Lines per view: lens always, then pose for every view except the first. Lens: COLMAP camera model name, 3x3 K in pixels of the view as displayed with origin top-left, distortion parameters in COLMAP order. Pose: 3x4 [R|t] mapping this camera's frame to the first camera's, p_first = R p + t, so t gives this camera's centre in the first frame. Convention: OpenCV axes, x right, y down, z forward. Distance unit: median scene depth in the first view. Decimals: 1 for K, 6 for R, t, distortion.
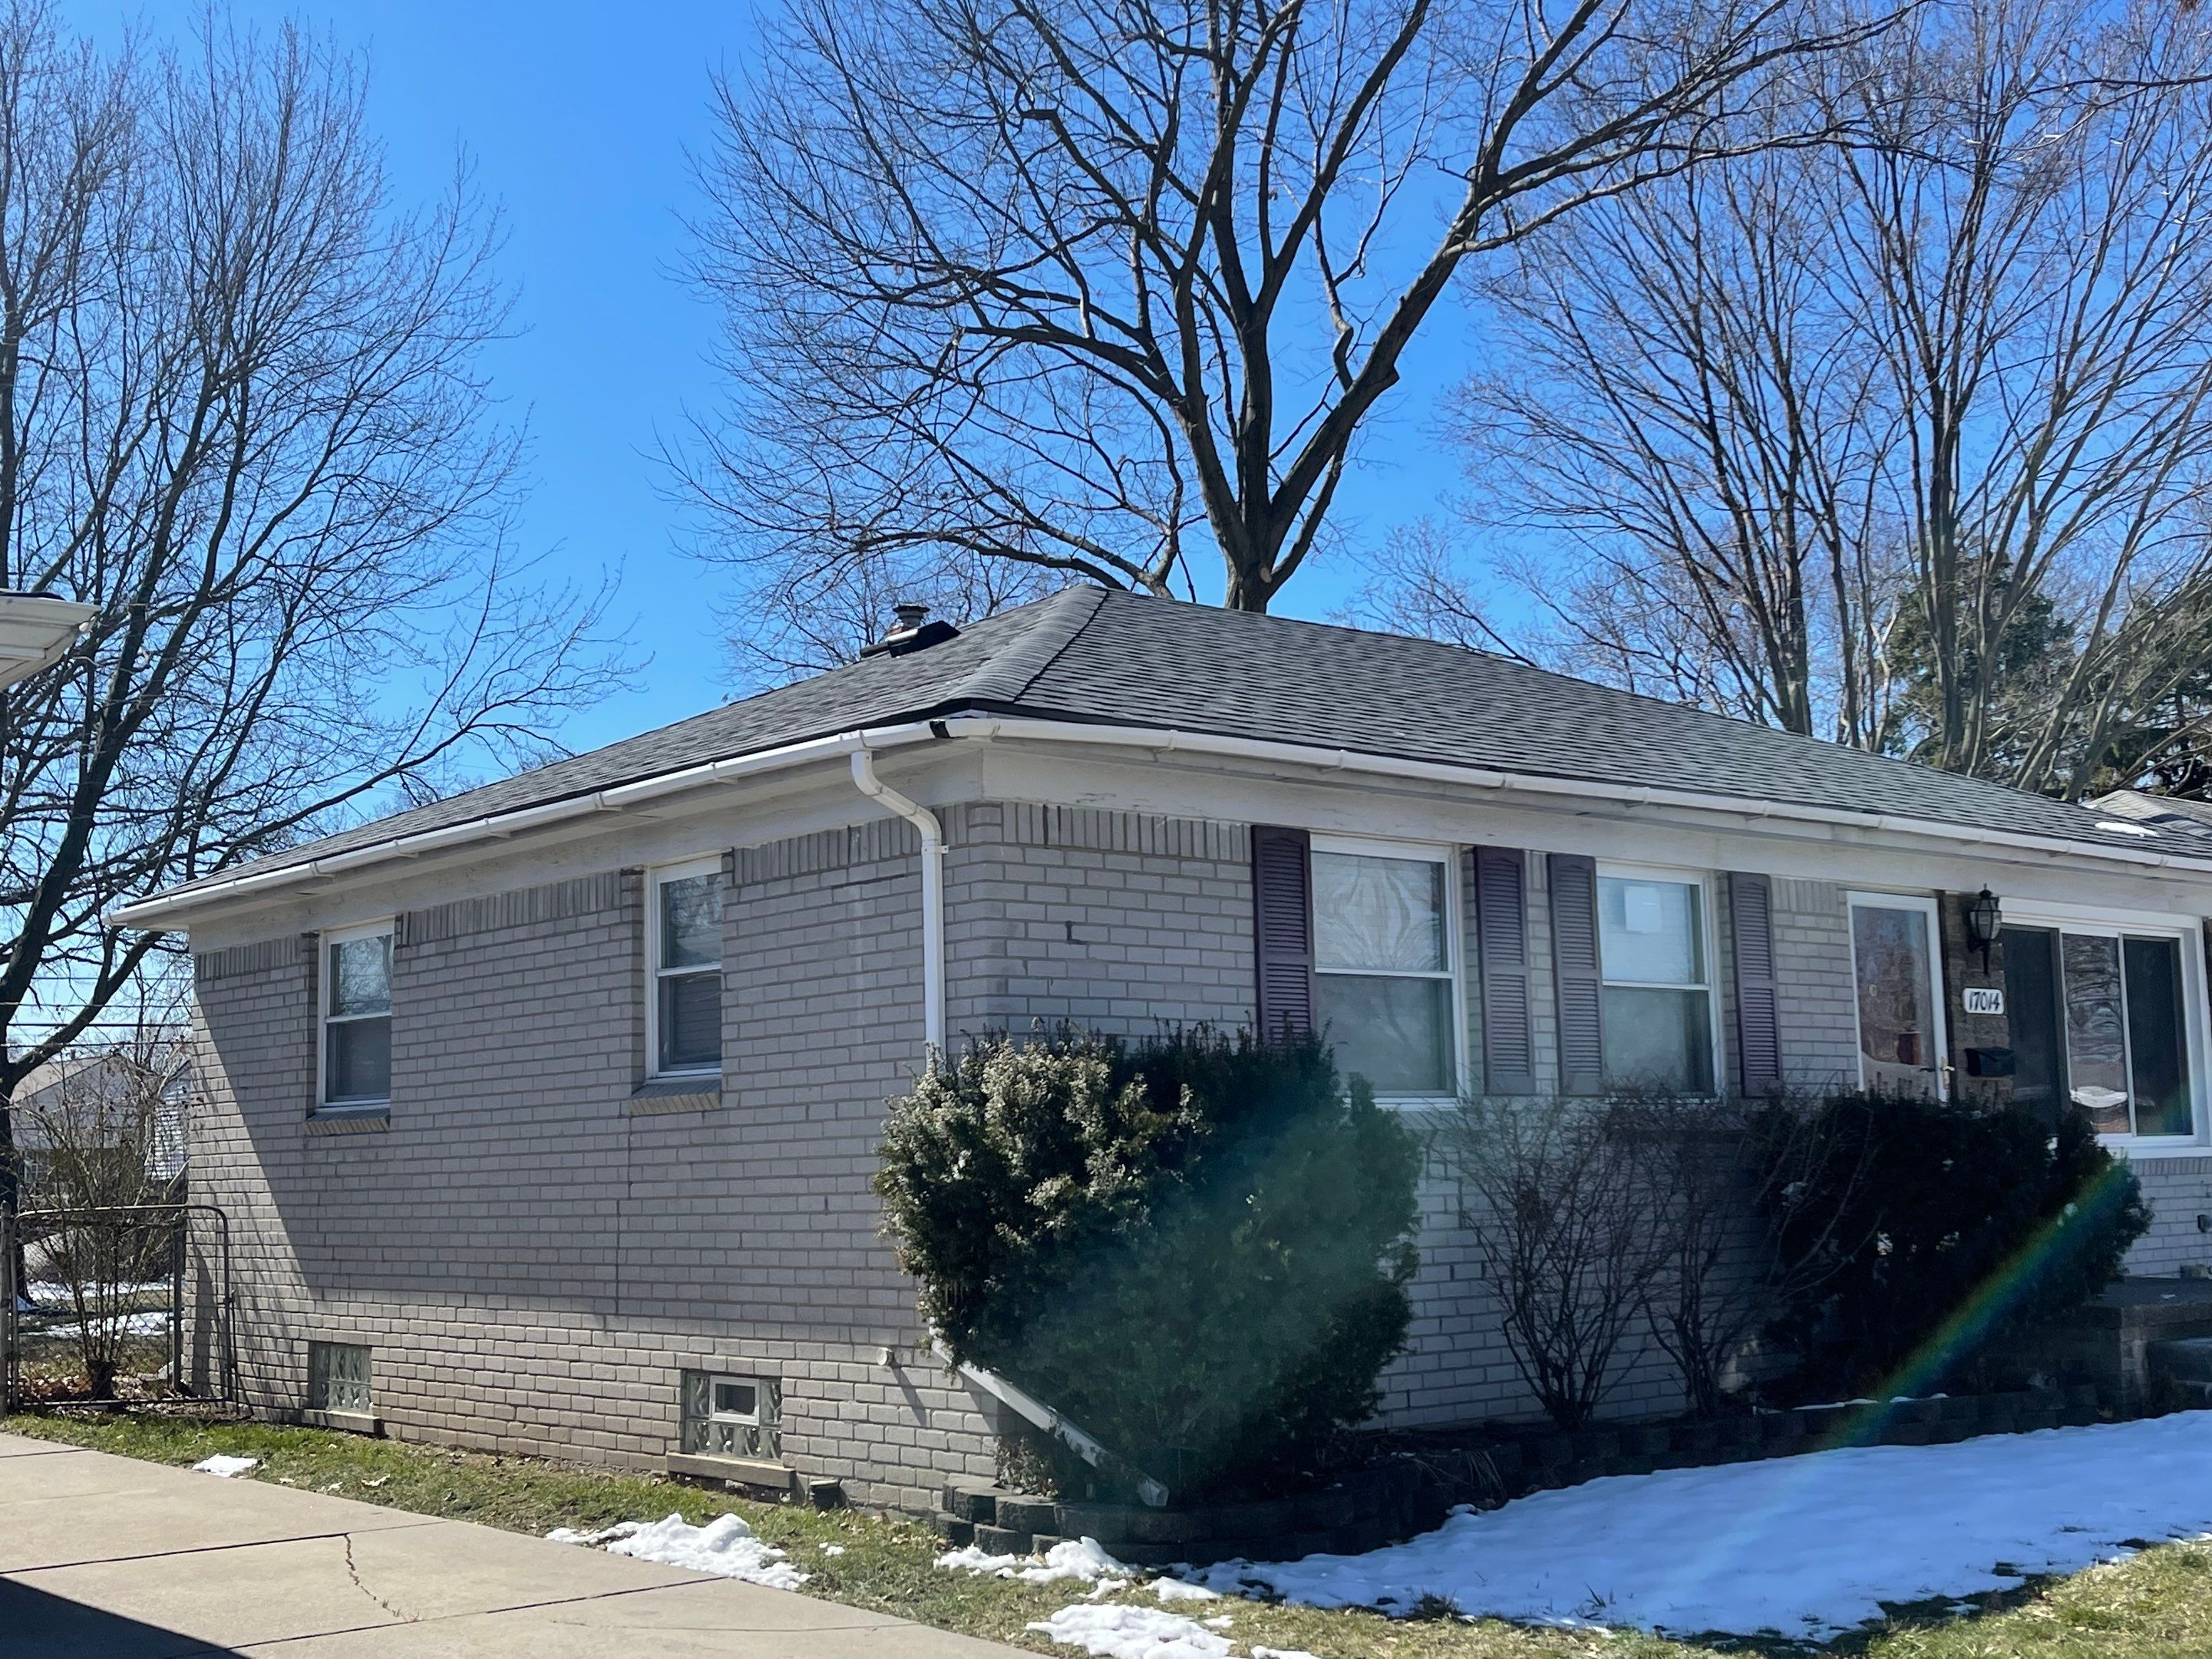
lens RADIAL K [[2625.6, 0, 1106.8], [0, 2625.6, 829.1], [0, 0, 1]] dist [-0.032201, 0.000000]
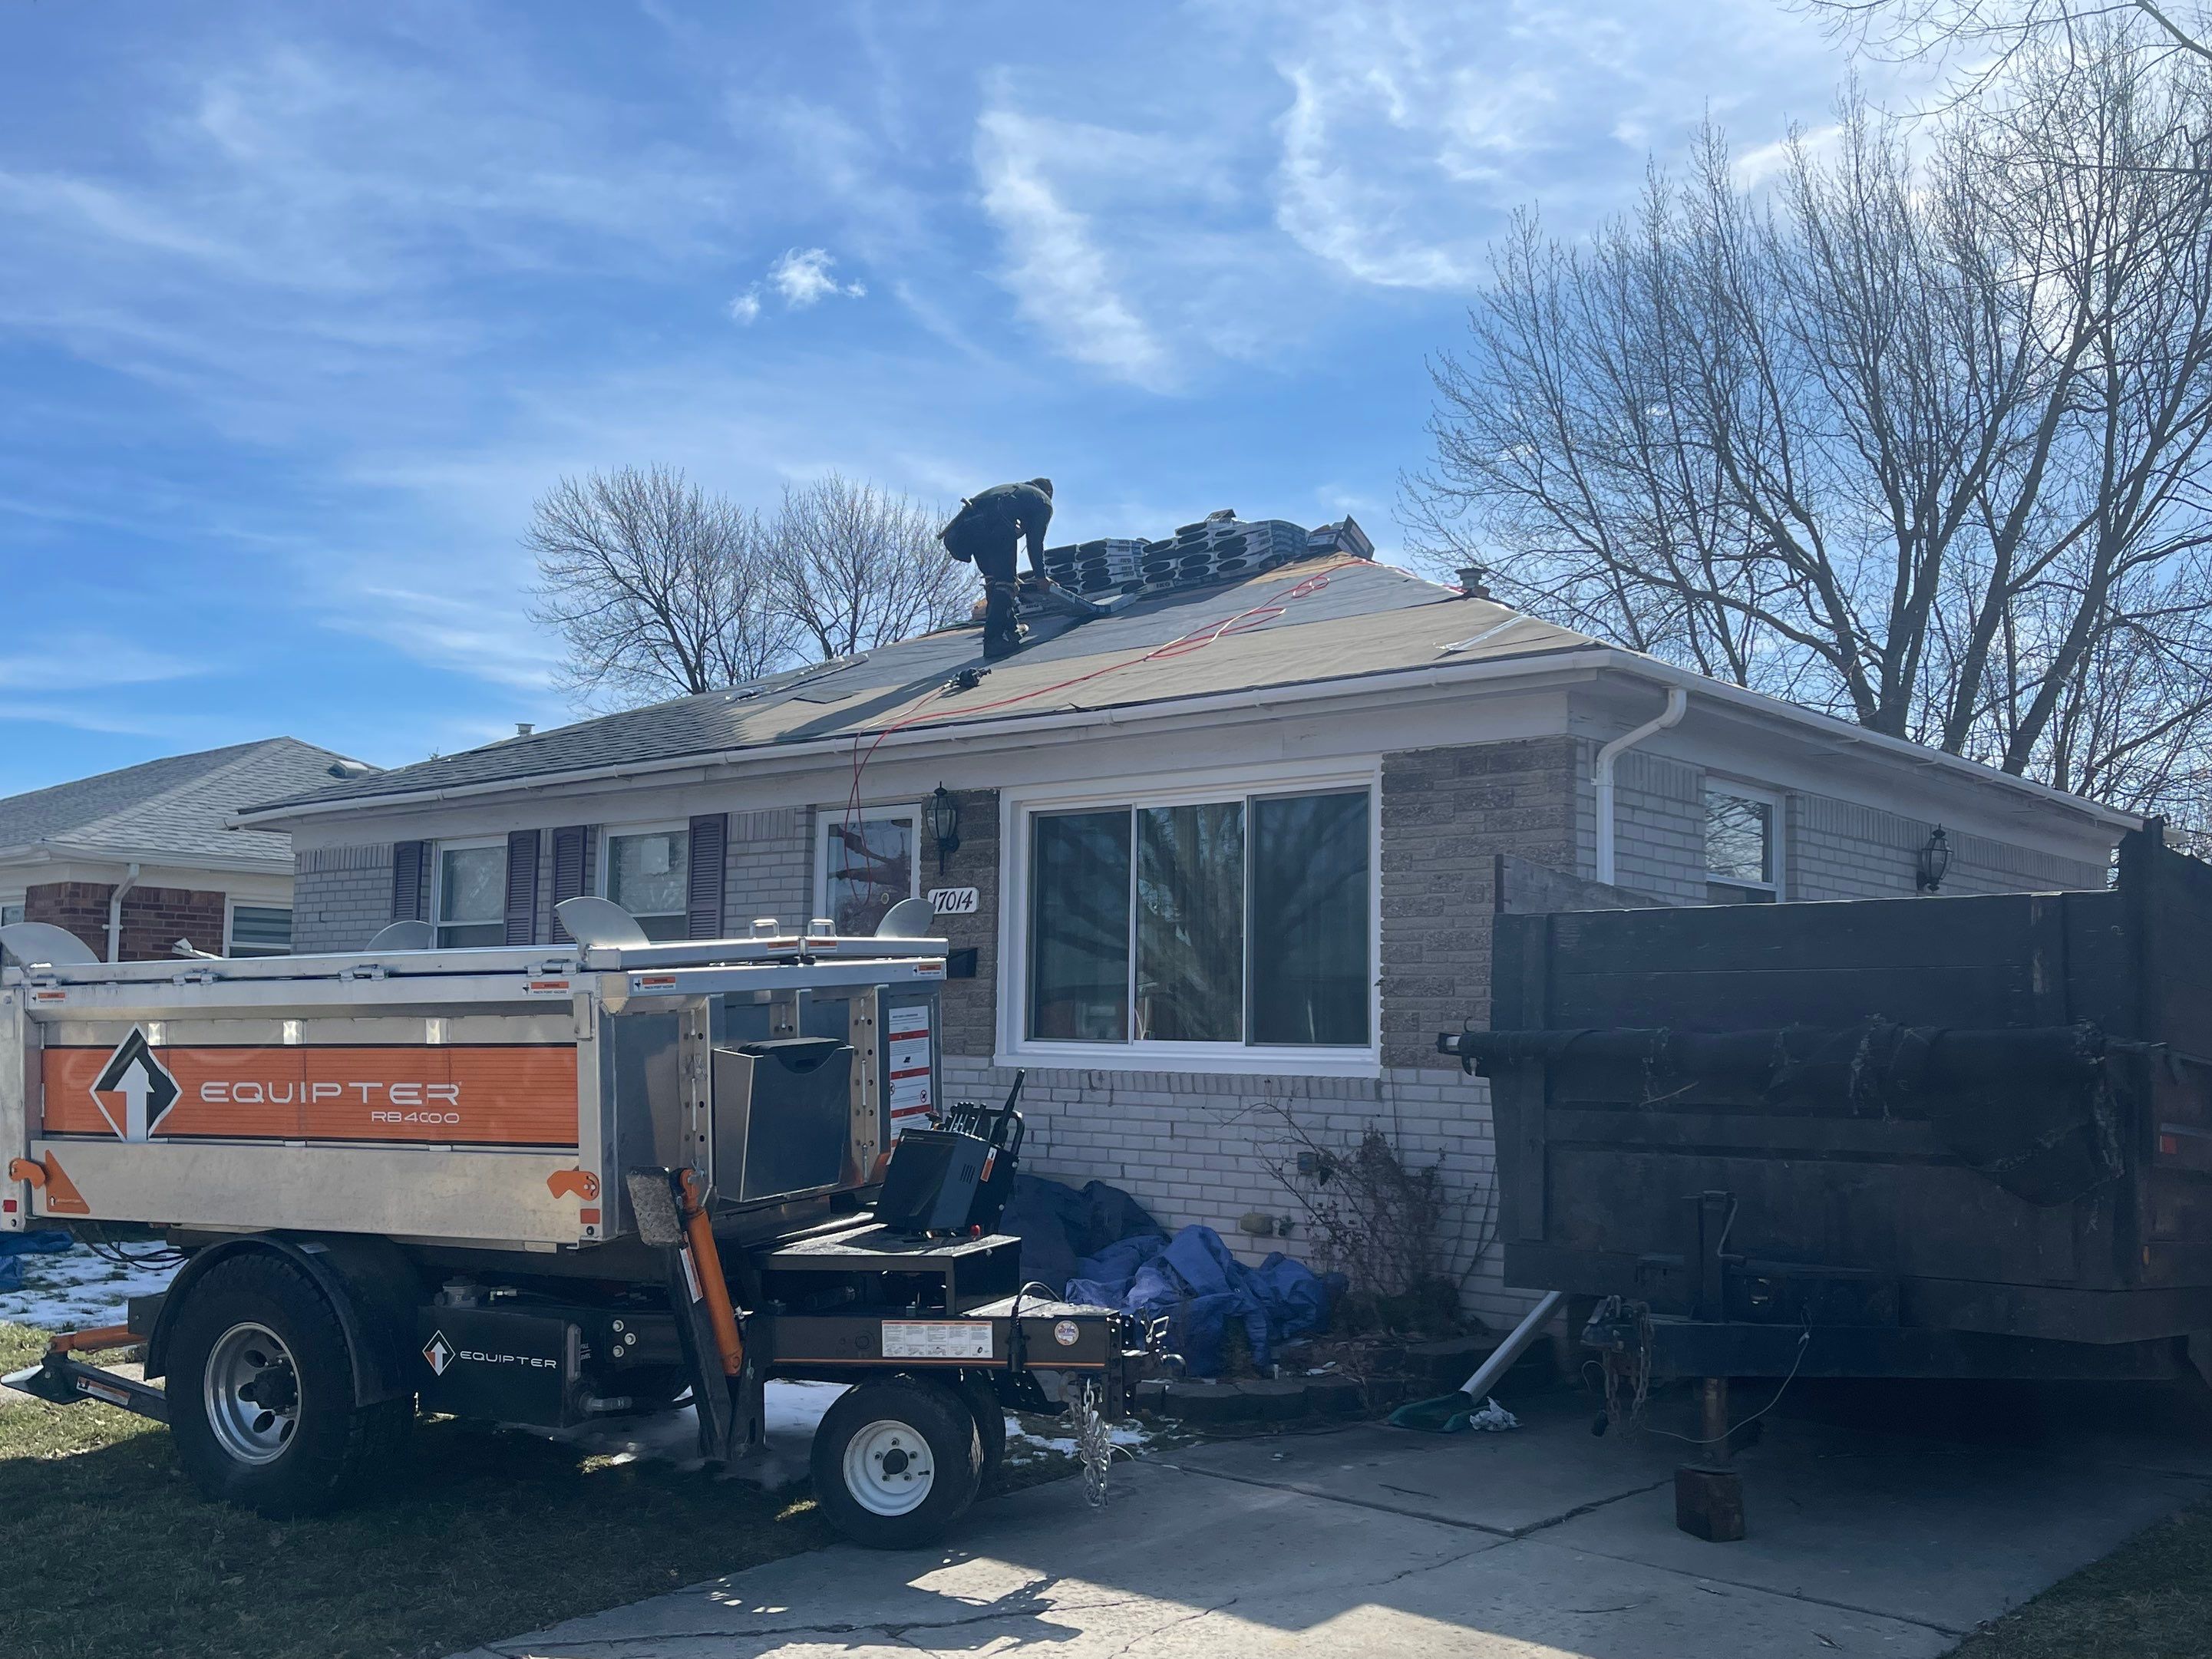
lens RADIAL K [[2242.6, 0, 1153.6], [0, 2242.6, 948.8], [0, 0, 1]] dist [0.009483, 0.000000]
pose [[0.157495, -0.030564, -0.987047, 1.342237], [0.103337, 0.994543, -0.014307, 0.118165], [0.982098, -0.099745, 0.159794, 1.066927]]
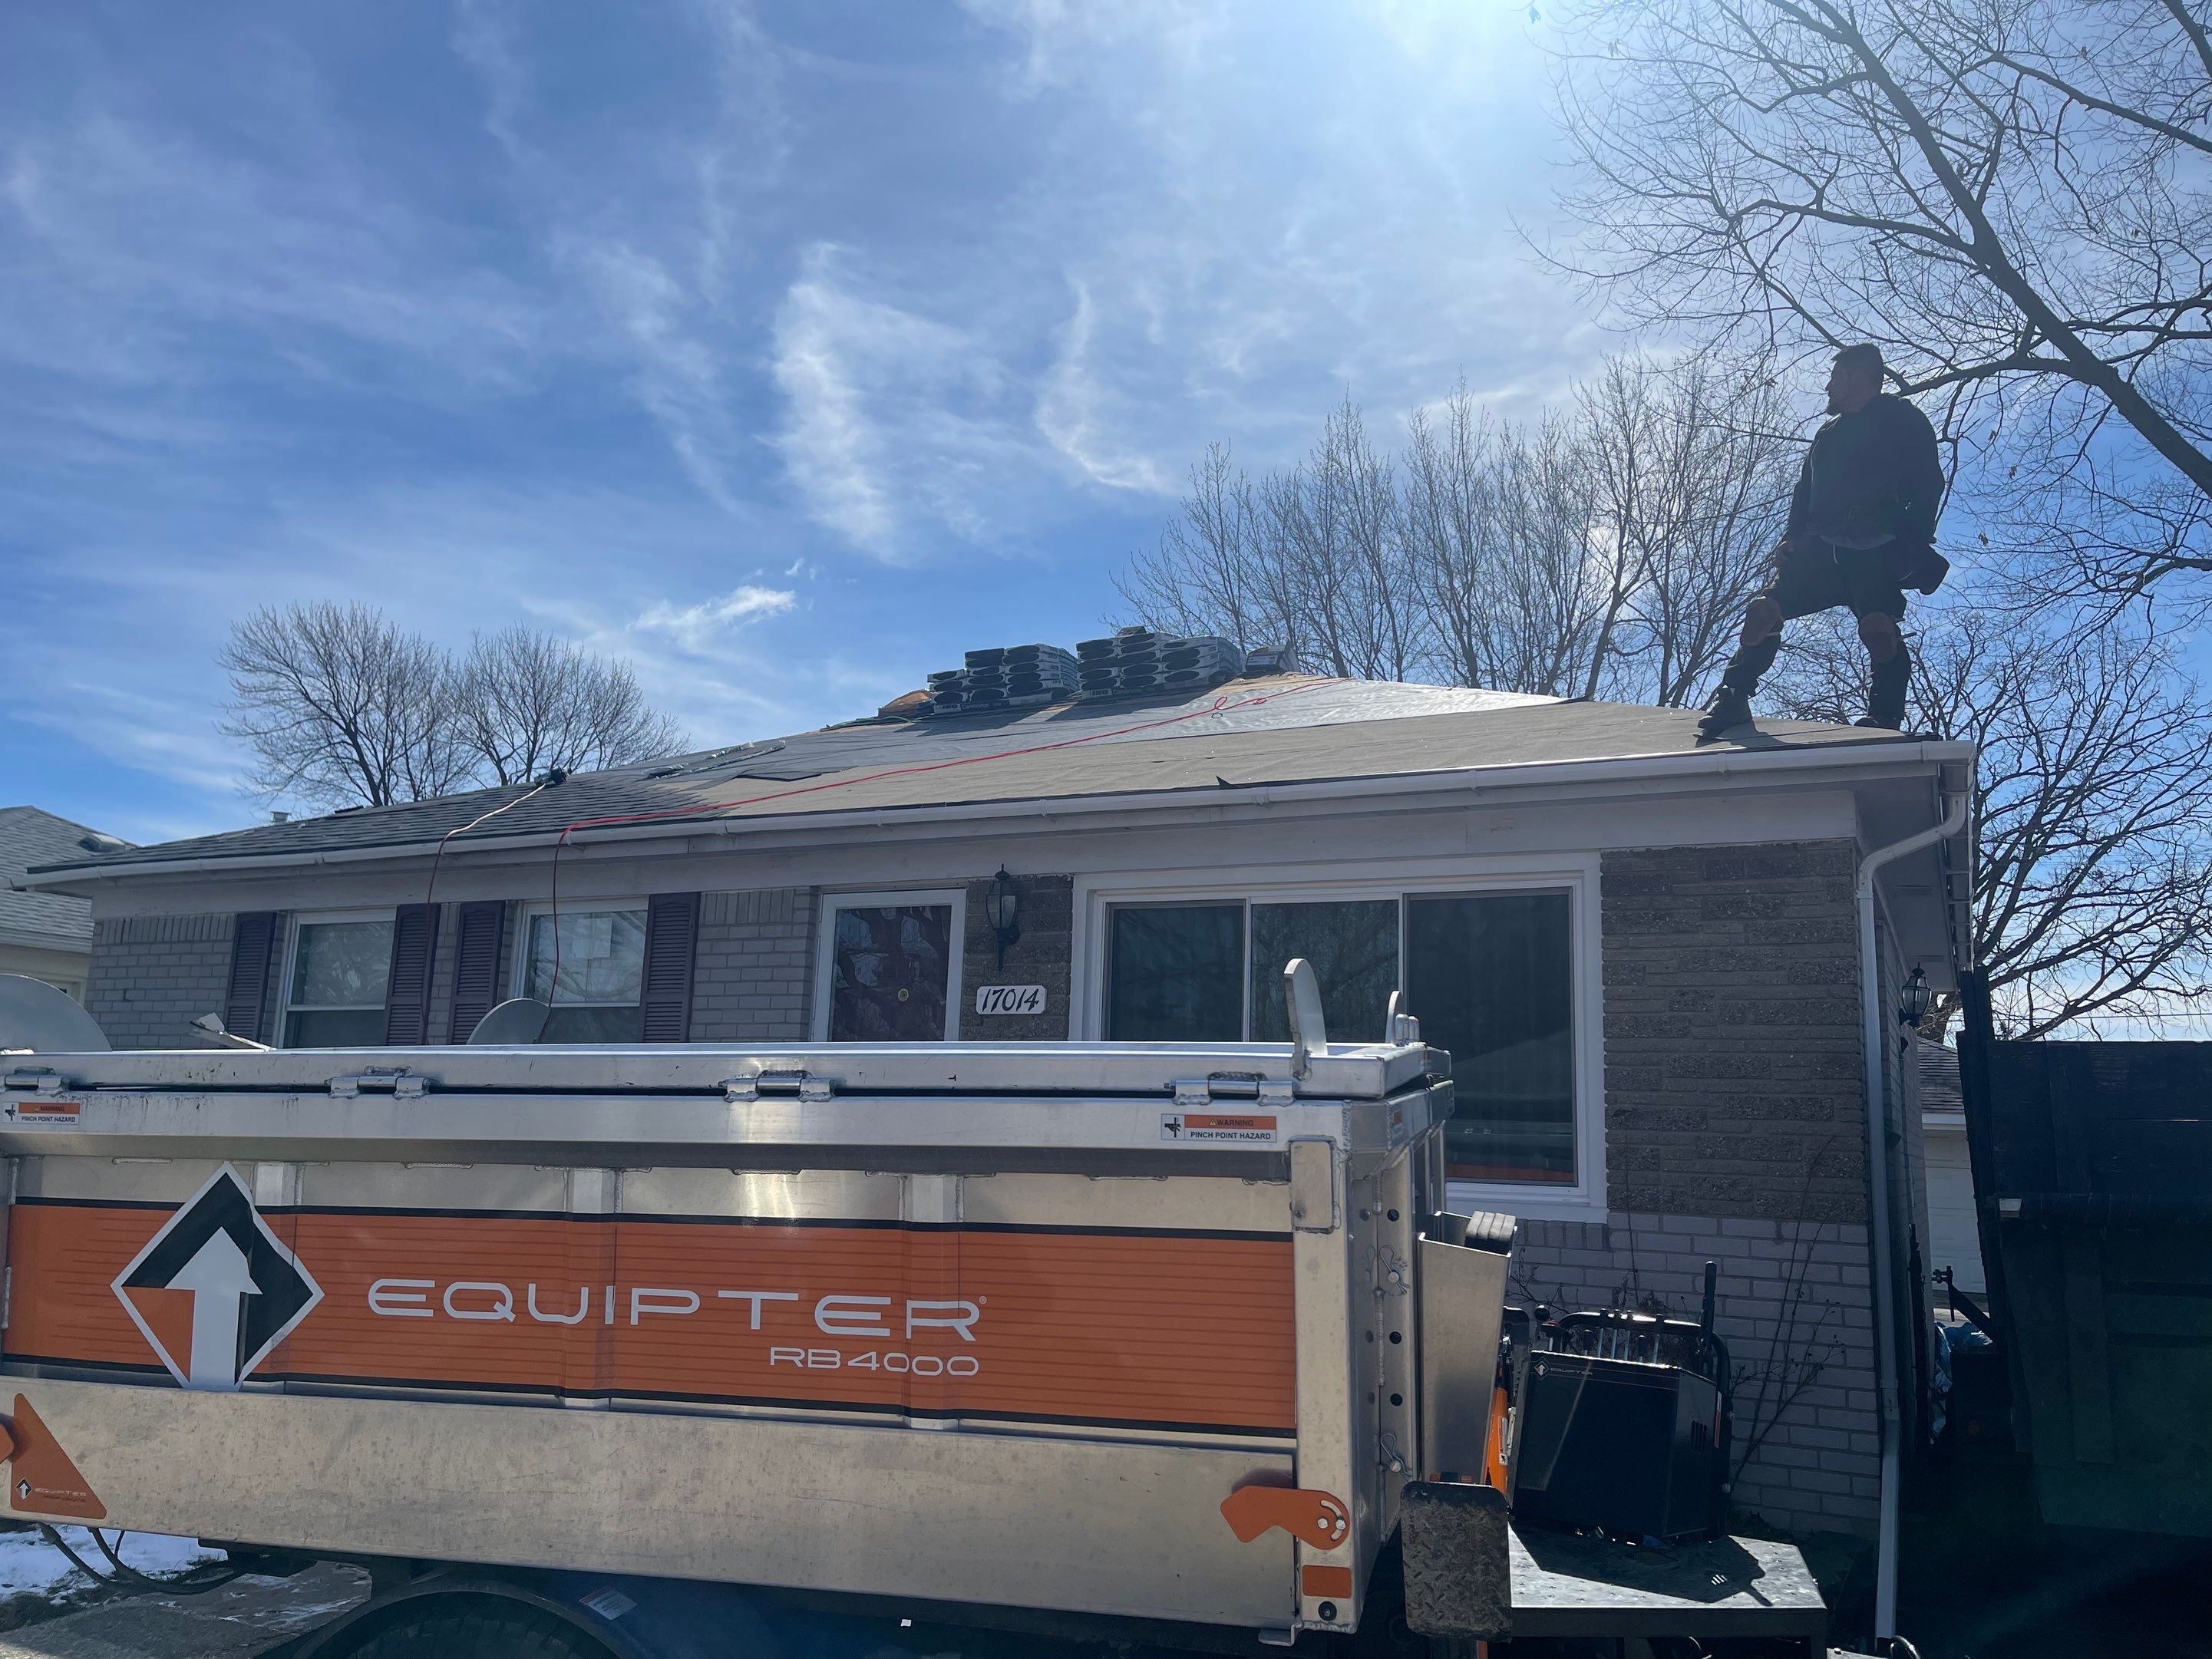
lens RADIAL K [[1781.8, 0, 1135.8], [0, 1781.8, 861.5], [0, 0, 1]] dist [0.056144, -0.058784]
pose [[0.382536, -0.122382, -0.915800, 1.021200], [0.074321, 0.992053, -0.101528, 0.094958], [0.920947, -0.029225, 0.388591, 0.921787]]
